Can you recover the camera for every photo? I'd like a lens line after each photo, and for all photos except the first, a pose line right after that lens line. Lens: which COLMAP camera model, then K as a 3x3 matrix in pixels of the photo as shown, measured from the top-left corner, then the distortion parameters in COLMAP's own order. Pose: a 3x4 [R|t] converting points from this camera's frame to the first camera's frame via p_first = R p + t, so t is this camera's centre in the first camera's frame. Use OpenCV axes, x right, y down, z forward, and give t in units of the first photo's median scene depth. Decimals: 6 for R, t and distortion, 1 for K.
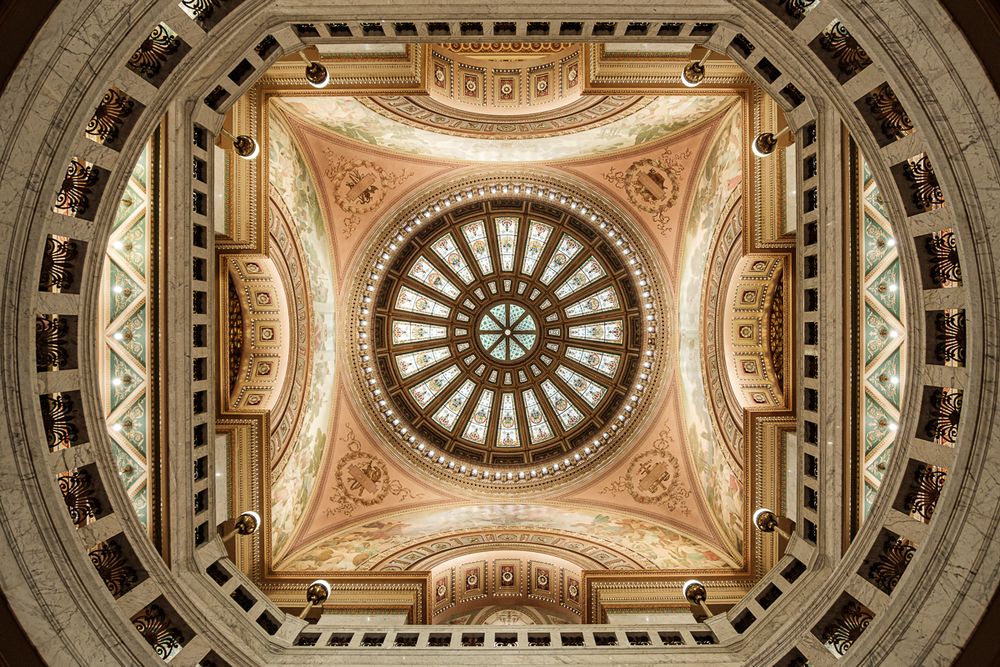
lens RADIAL K [[776.7, 0, 516.4], [0, 776.7, 333.7], [0, 0, 1]] dist [0.000349, -0.005497]
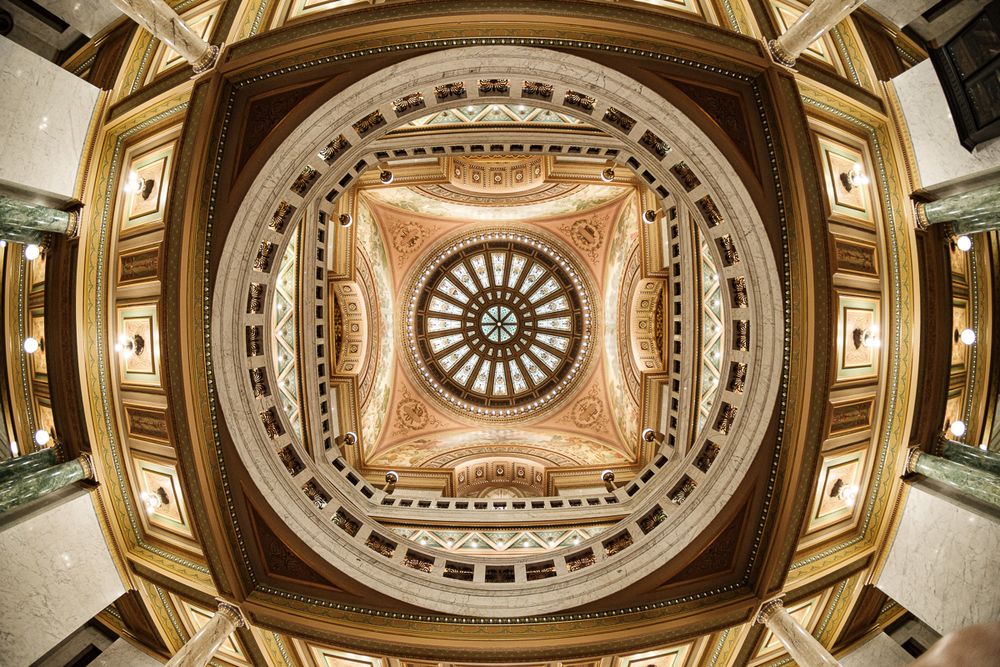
lens RADIAL K [[776.7, 0, 516.4], [0, 776.7, 333.7], [0, 0, 1]] dist [0.000349, -0.005497]
pose [[0.999898, -0.005323, 0.013267, 0.003186], [0.004648, 0.998718, 0.050399, -0.070475], [-0.013518, -0.050332, 0.998641, -0.674306]]
